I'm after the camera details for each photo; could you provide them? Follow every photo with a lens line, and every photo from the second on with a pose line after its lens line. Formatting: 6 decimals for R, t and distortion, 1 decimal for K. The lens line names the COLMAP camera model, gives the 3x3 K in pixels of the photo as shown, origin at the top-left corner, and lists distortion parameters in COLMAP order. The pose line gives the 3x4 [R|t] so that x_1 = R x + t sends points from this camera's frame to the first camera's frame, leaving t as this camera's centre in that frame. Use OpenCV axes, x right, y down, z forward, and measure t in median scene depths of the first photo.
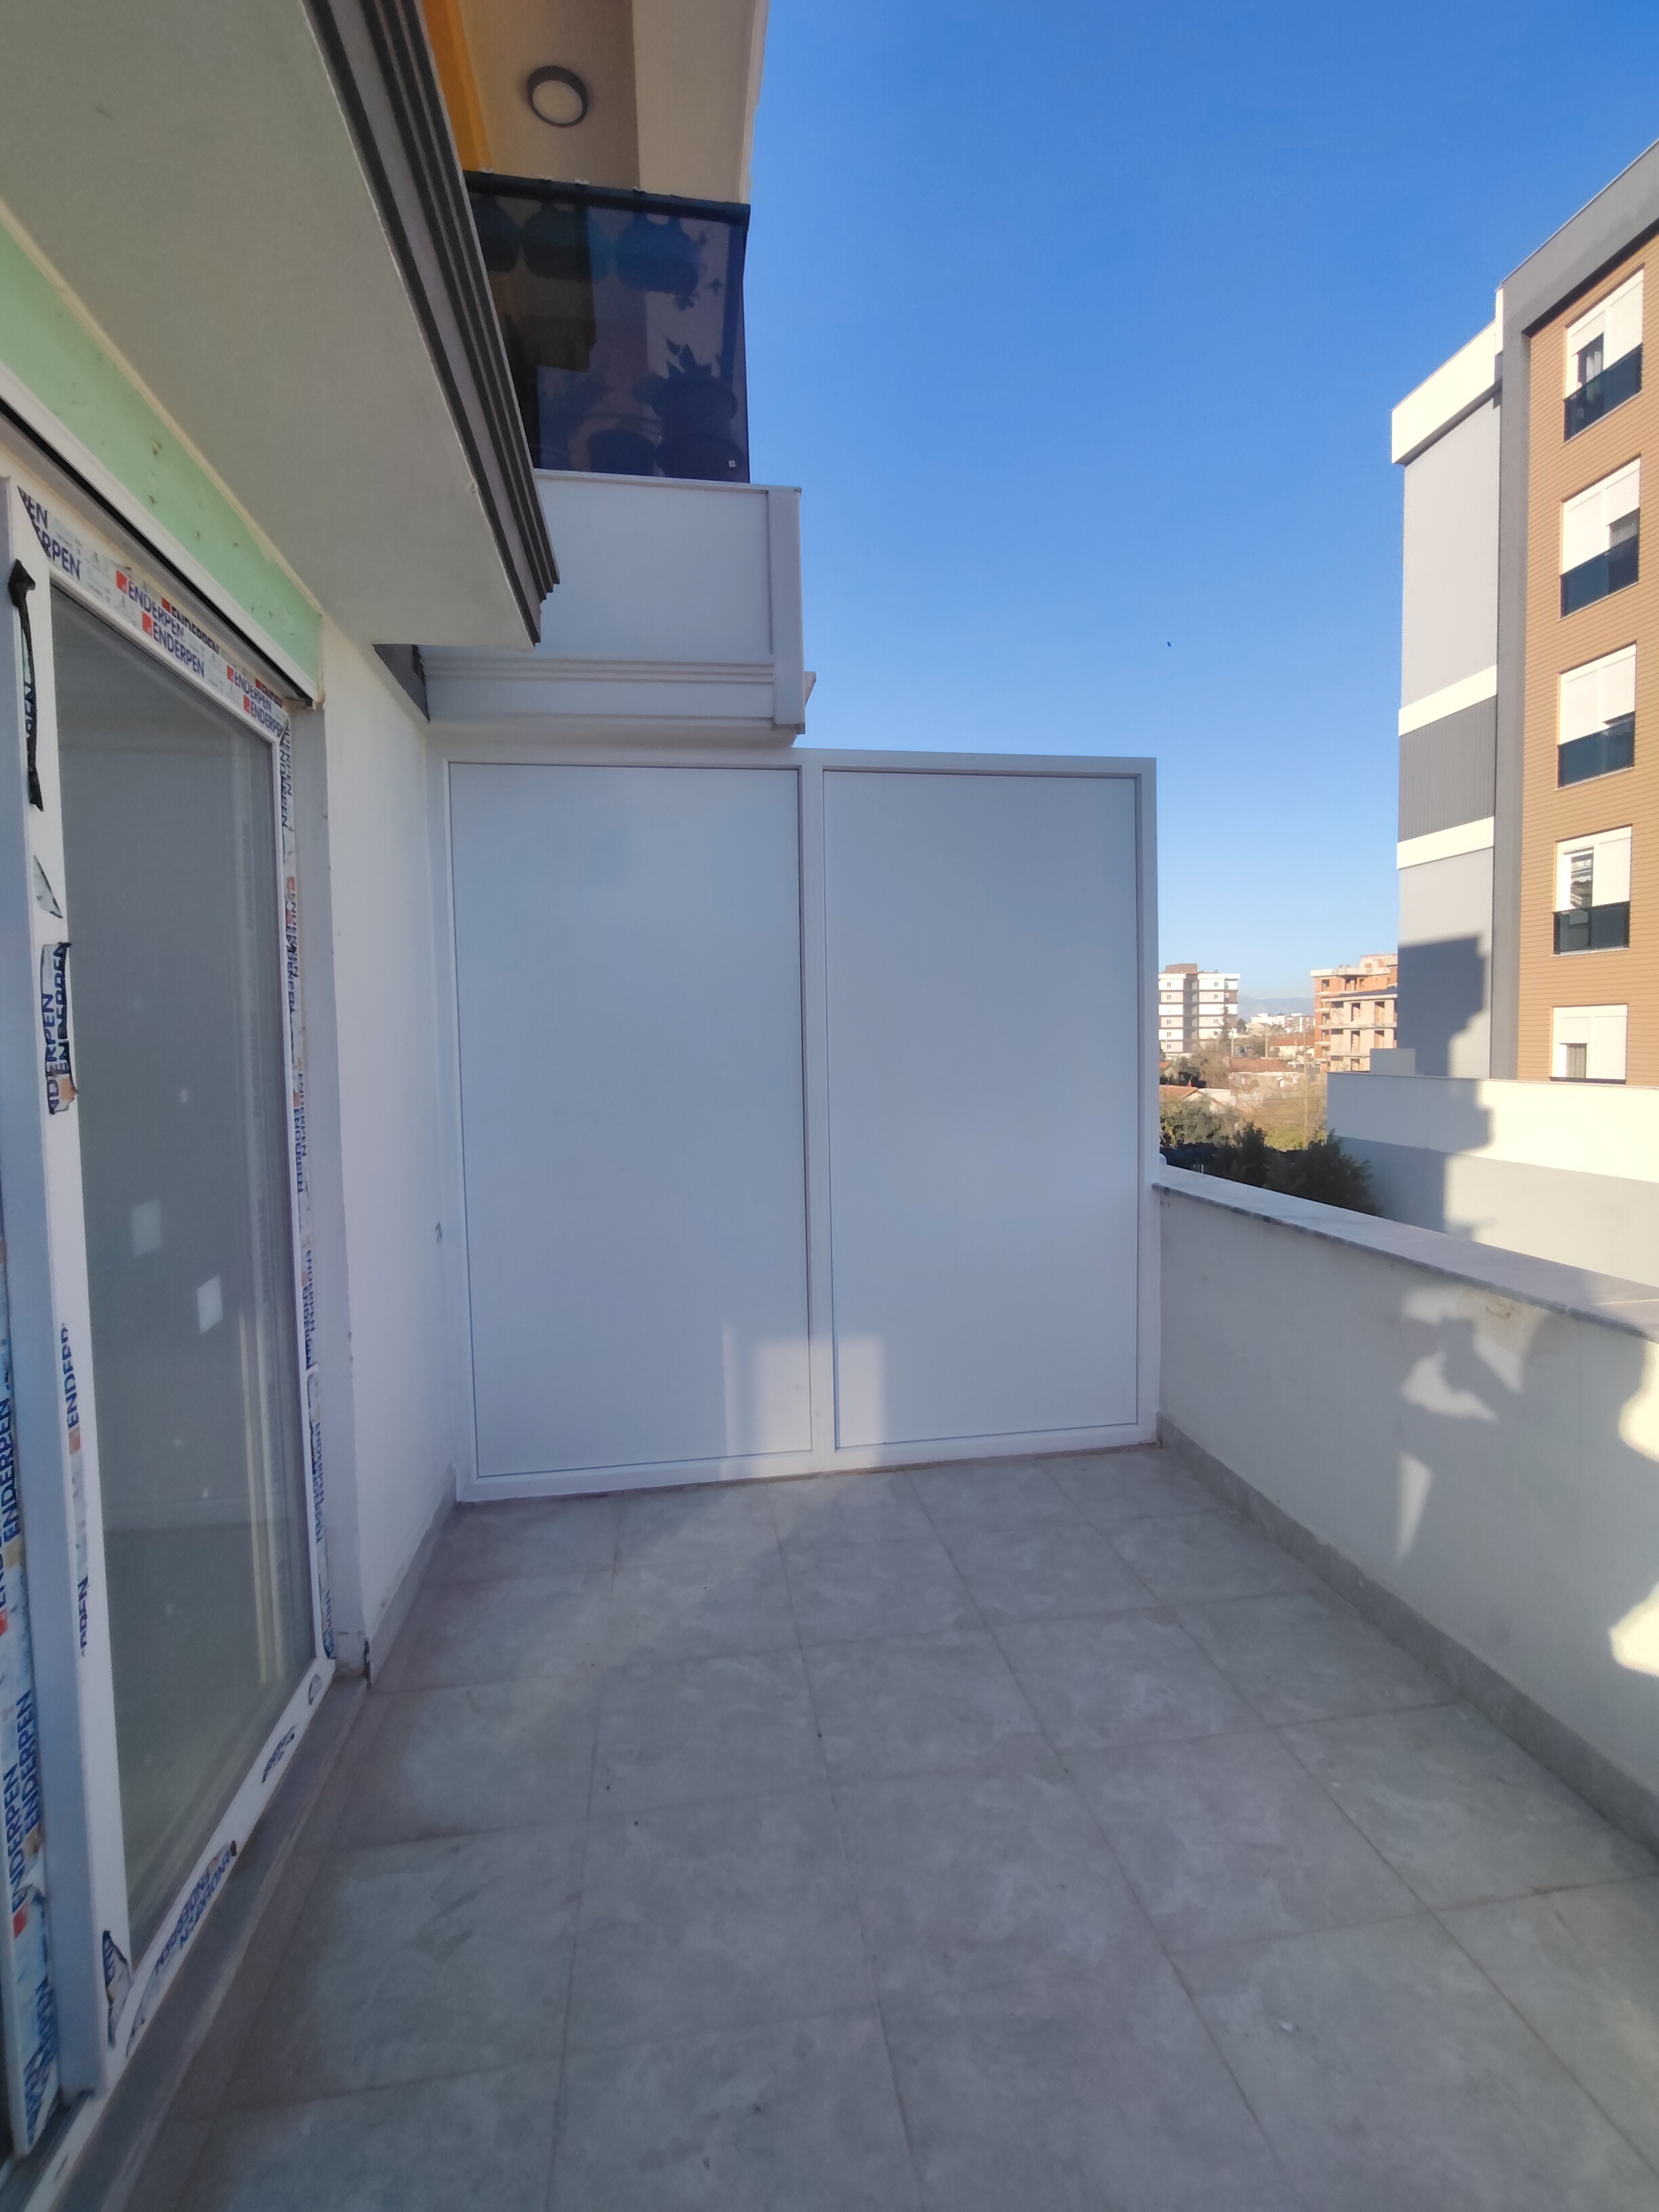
lens RADIAL K [[1023.1, 0, 841.8], [0, 1023.1, 1104.5], [0, 0, 1]] dist [0.002123, -0.000986]
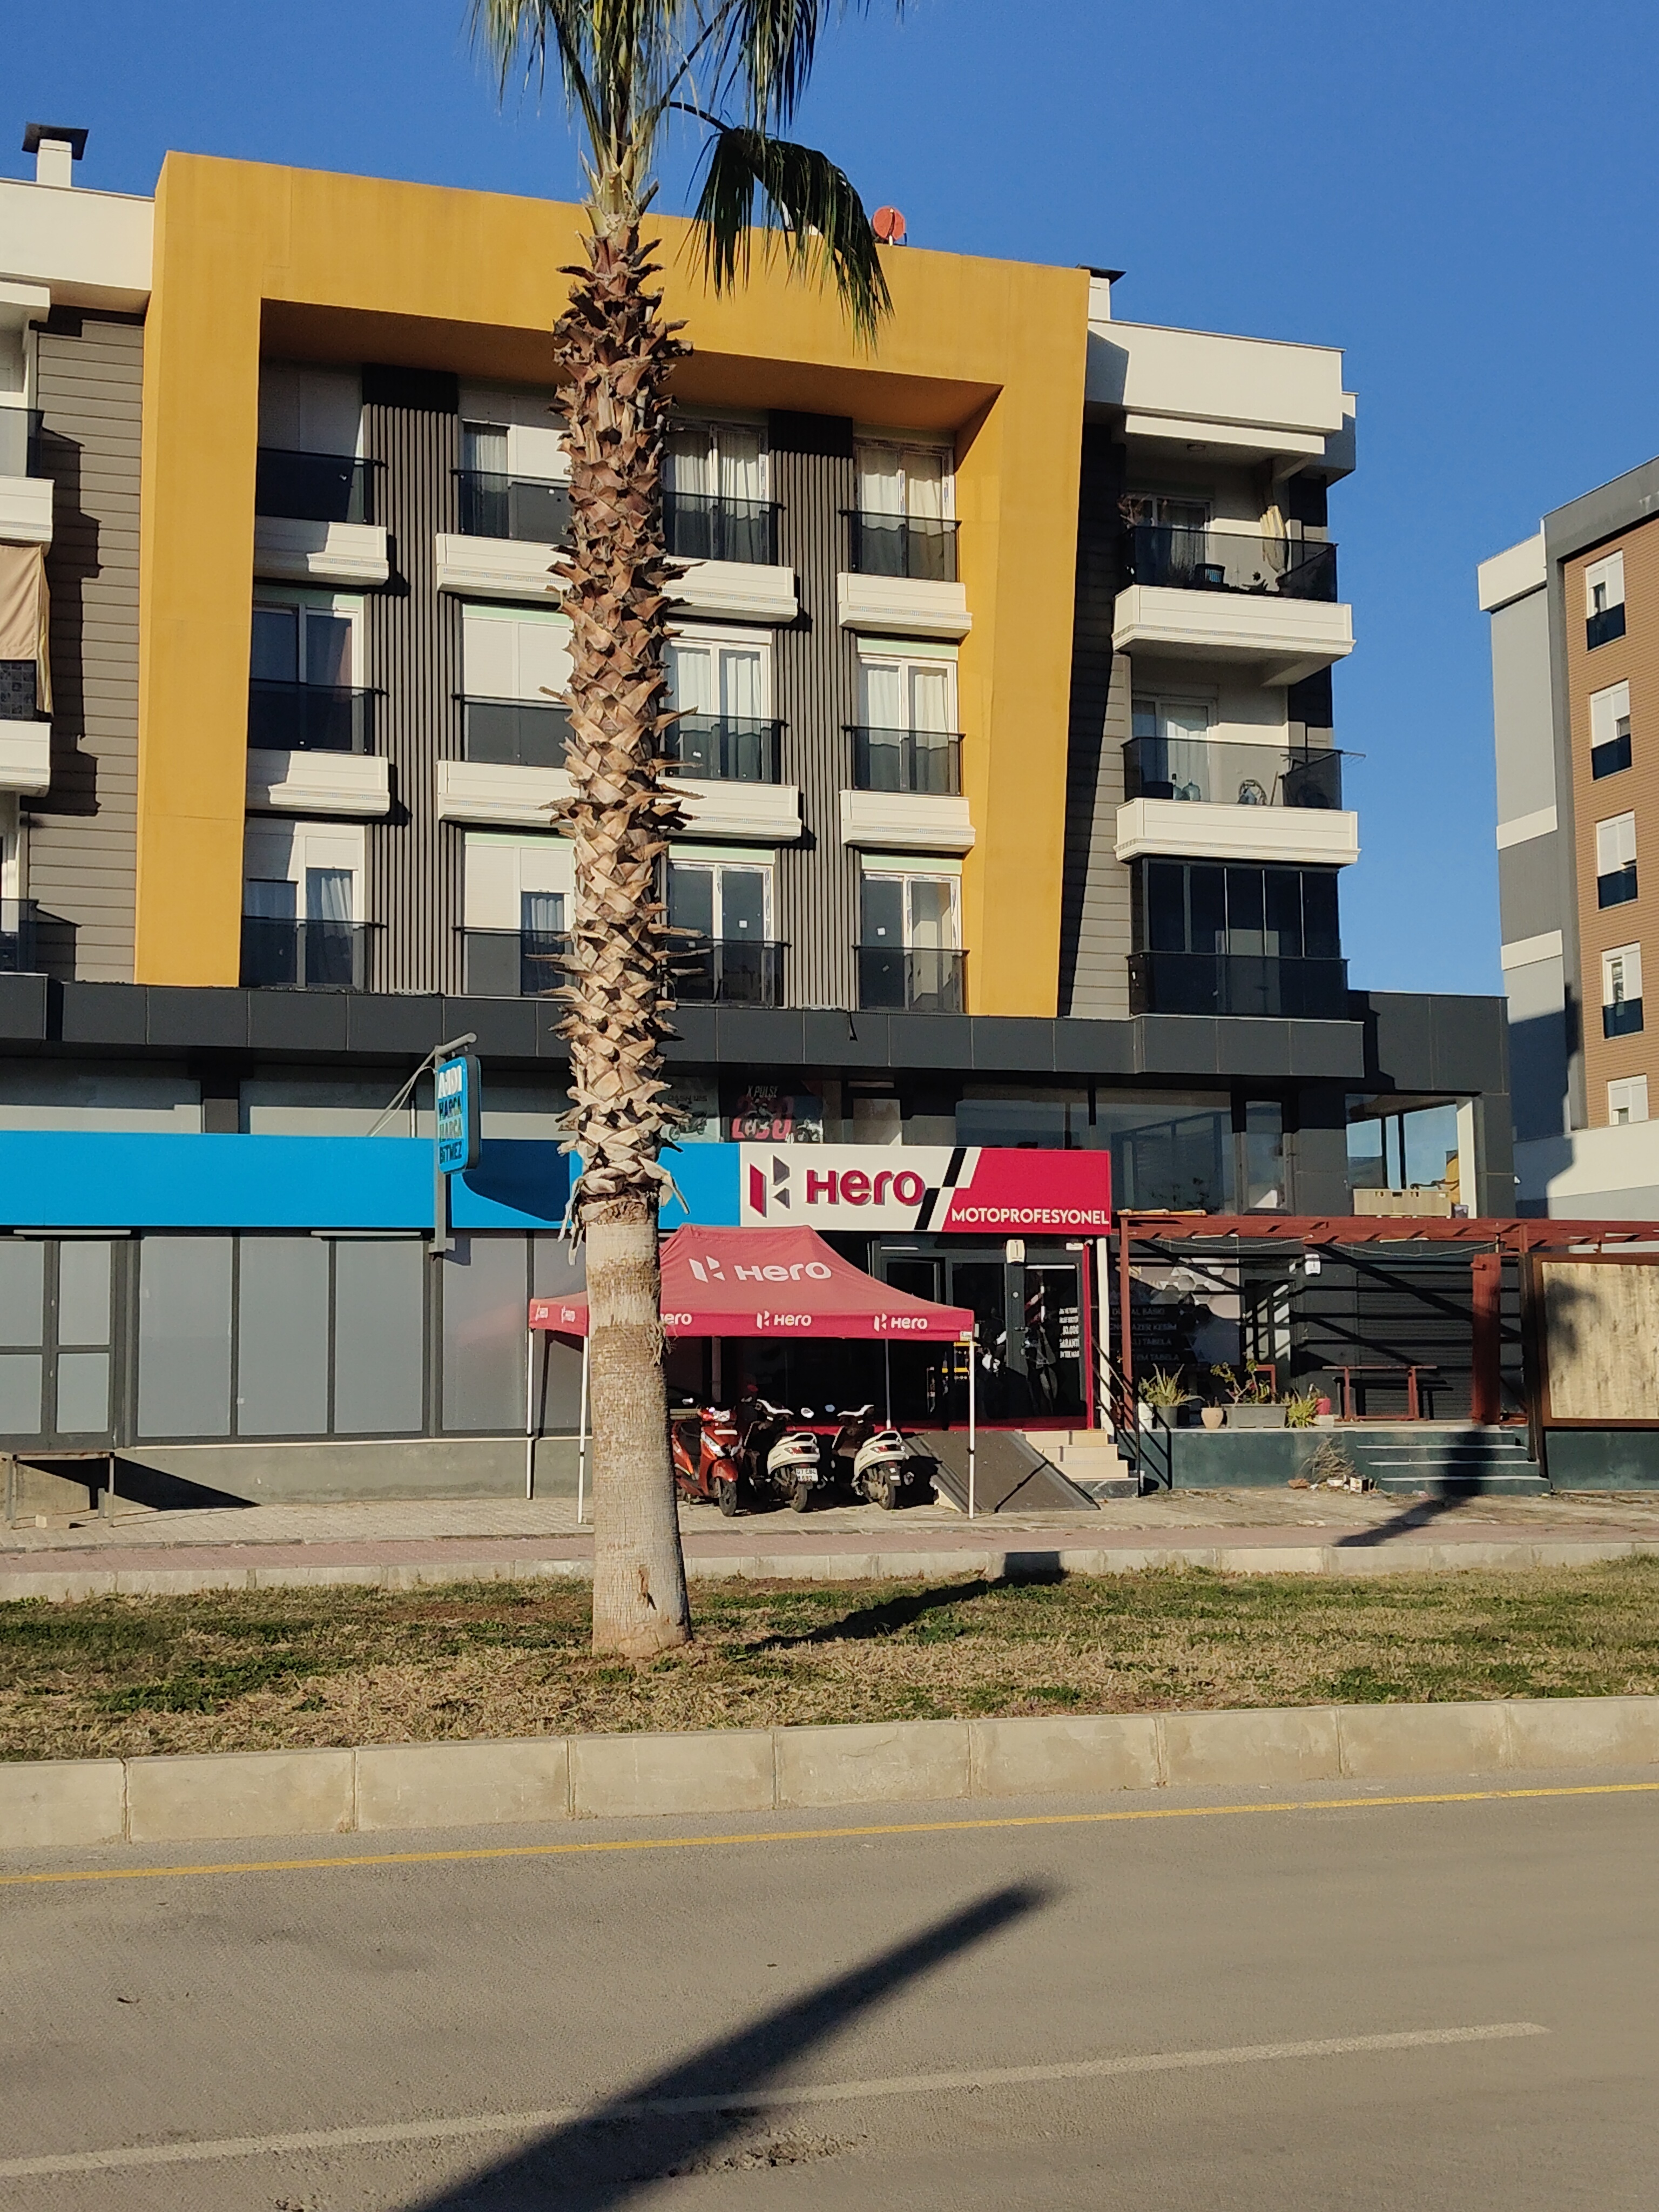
lens RADIAL K [[2786.9, 0, 854.9], [0, 2786.9, 1104.7], [0, 0, 1]] dist [0.116077, -0.337270]
pose [[0.984706, 0.023899, 0.172575, -0.789583], [0.005922, 0.985383, -0.170250, 0.507910], [-0.174121, 0.168669, 0.970172, -2.143236]]
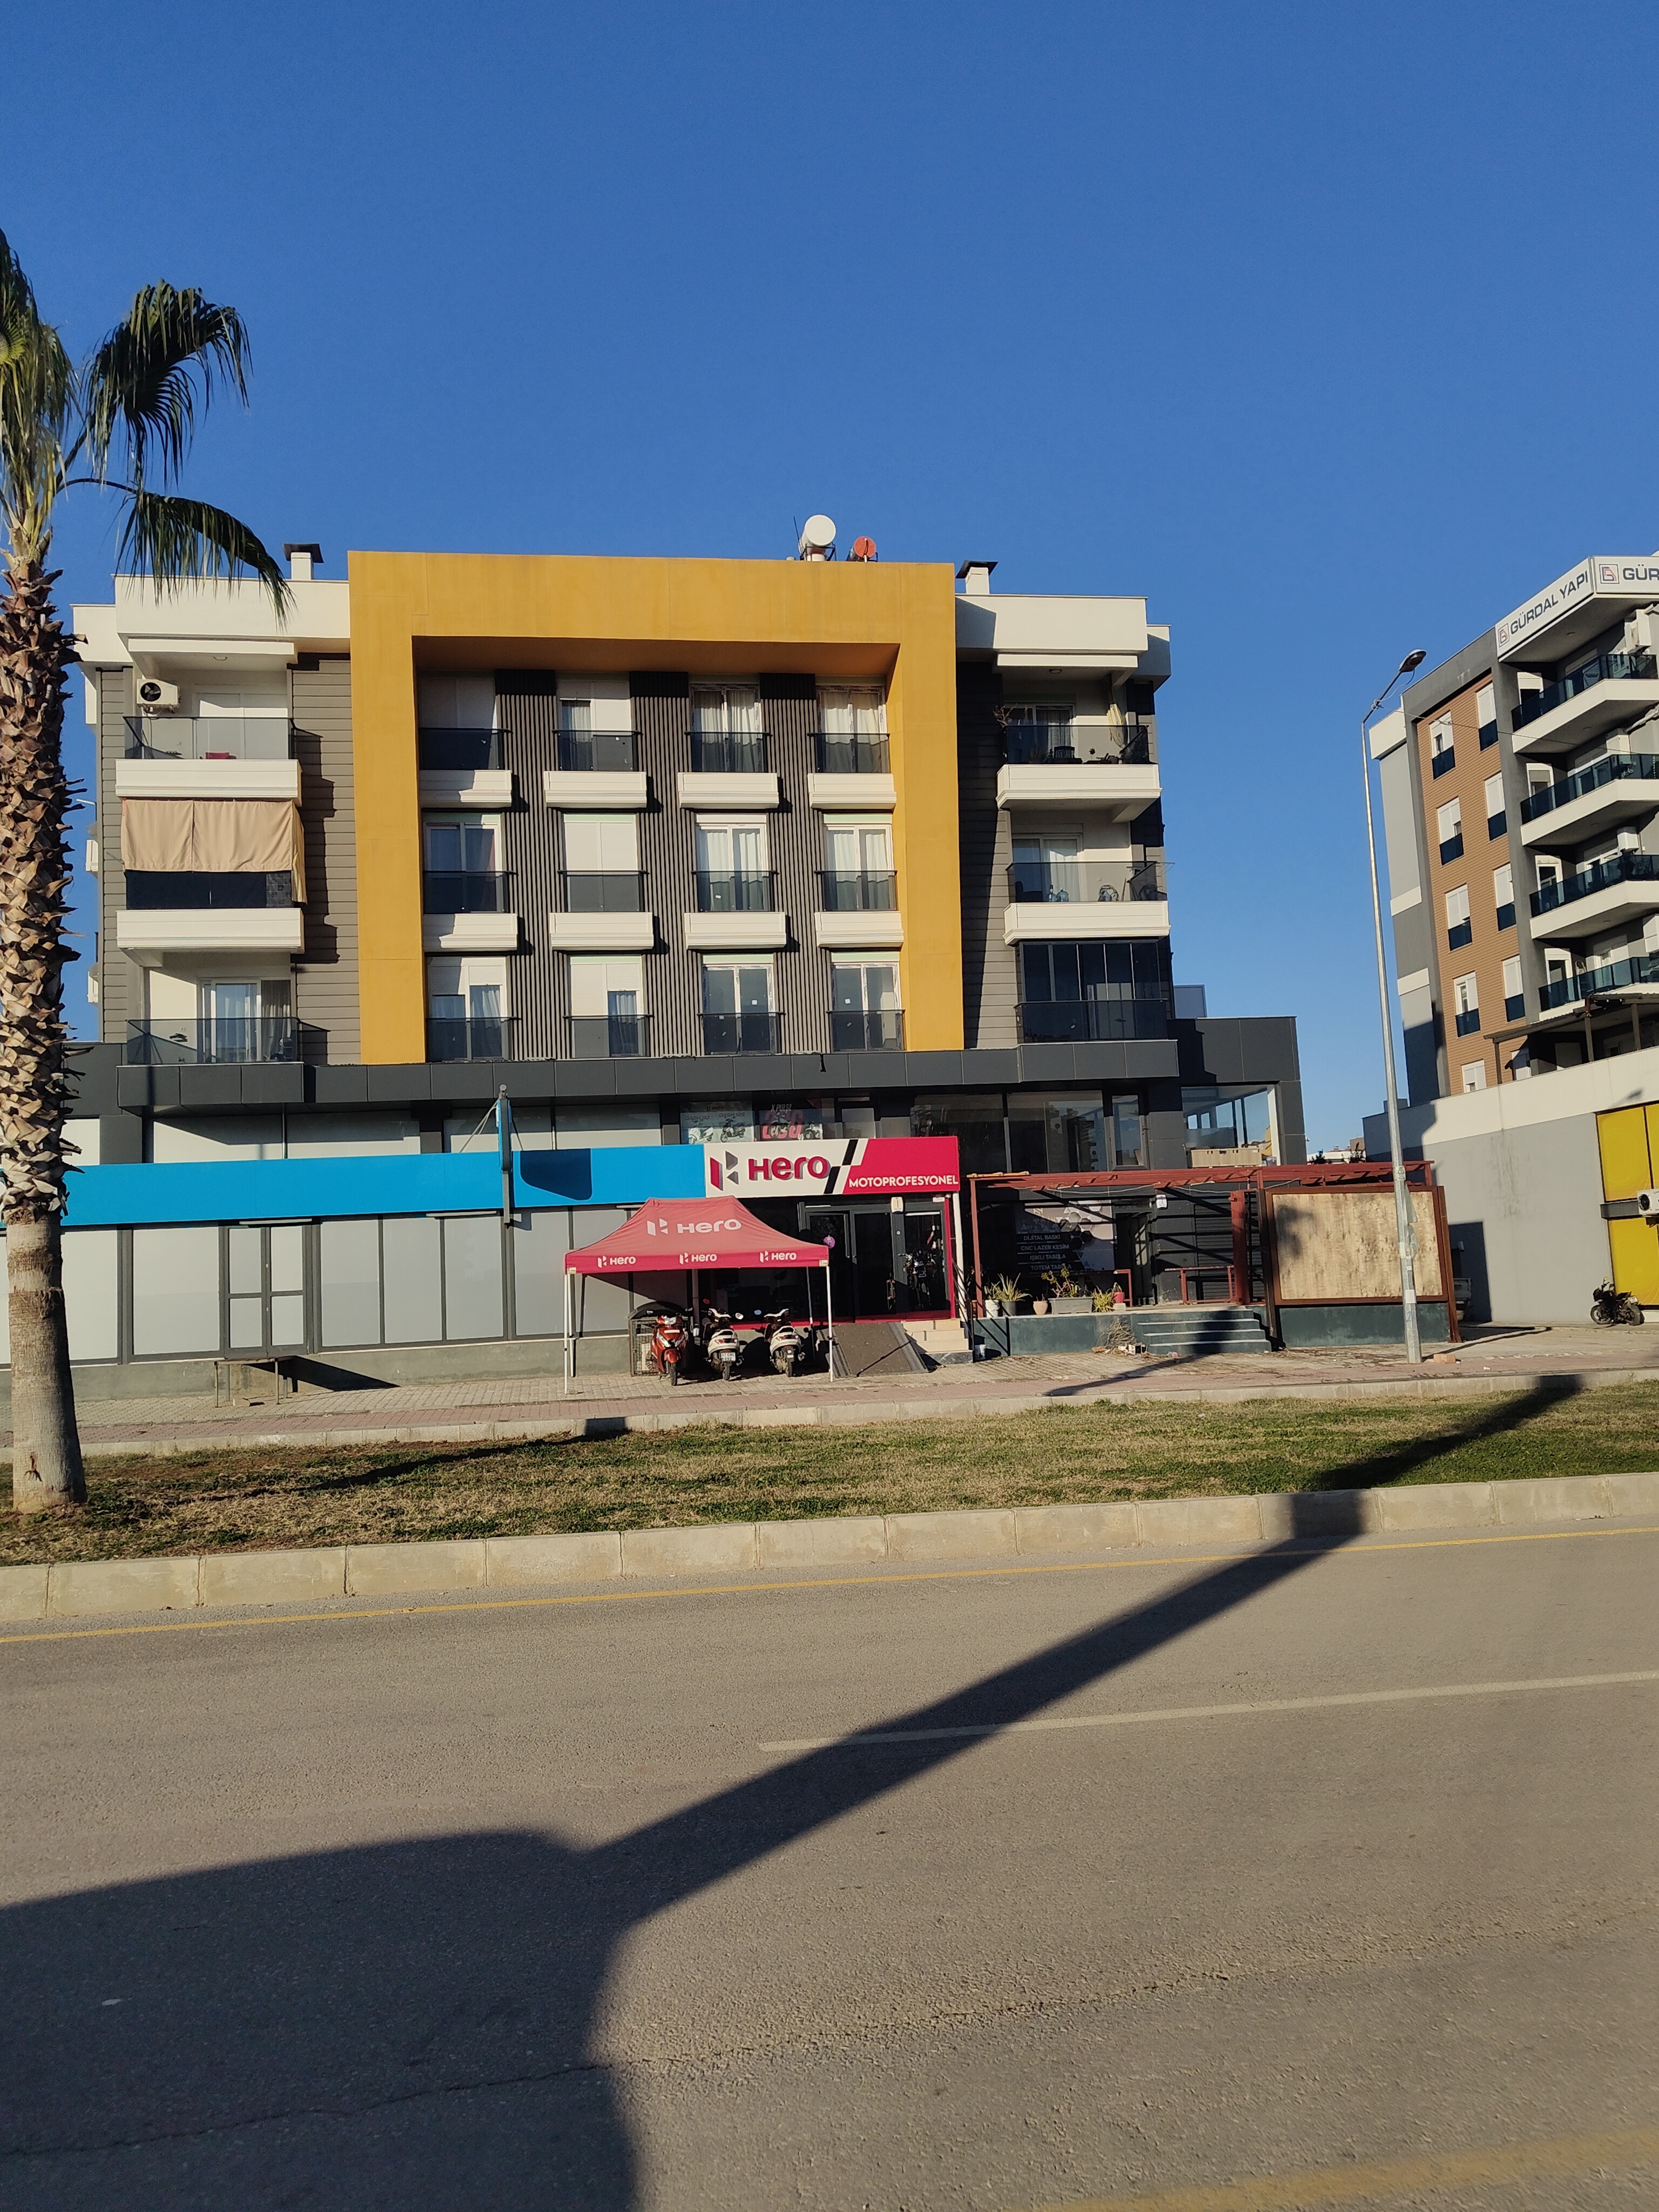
lens RADIAL K [[1729.9, 0, 829.5], [0, 1729.9, 1106.0], [0, 0, 1]] dist [0.088632, -0.195743]
pose [[0.999507, -0.031112, 0.004321, -0.463551], [0.031386, 0.983772, -0.176654, 0.500400], [0.001245, 0.176703, 0.984263, -2.105680]]
